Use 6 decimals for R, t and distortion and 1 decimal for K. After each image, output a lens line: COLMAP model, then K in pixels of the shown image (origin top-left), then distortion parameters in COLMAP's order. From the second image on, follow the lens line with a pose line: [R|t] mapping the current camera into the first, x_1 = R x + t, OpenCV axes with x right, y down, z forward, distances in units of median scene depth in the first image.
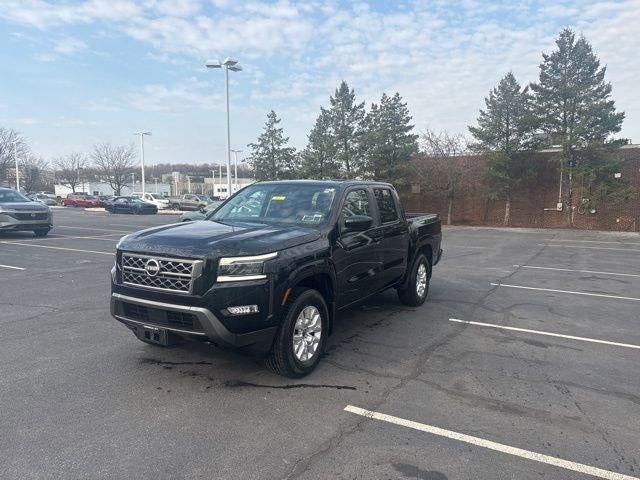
lens RADIAL K [[475.4, 0, 320.0], [0, 475.4, 240.0], [0, 0, 1]] dist [0.052128, -0.064660]
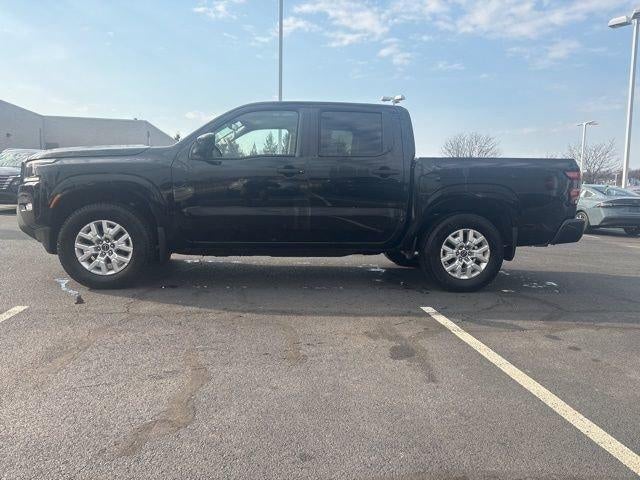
lens RADIAL K [[481.9, 0, 321.6], [0, 481.9, 241.8], [0, 0, 1]] dist [0.012752, -0.003196]
pose [[0.605740, 0.092650, -0.790250, 0.524621], [-0.096073, 0.994447, 0.042949, 0.048646], [0.789842, 0.049906, 0.611277, 0.373384]]
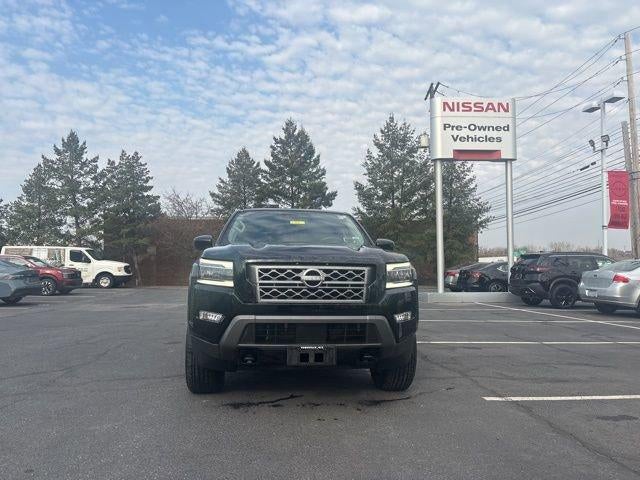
lens RADIAL K [[475.4, 0, 320.0], [0, 475.4, 240.0], [0, 0, 1]] dist [0.052128, -0.064660]
pose [[0.810383, 0.026934, 0.585281, -0.388914], [0.057022, 0.990575, -0.124537, 0.044745], [-0.583119, 0.134297, 0.801209, 0.122029]]
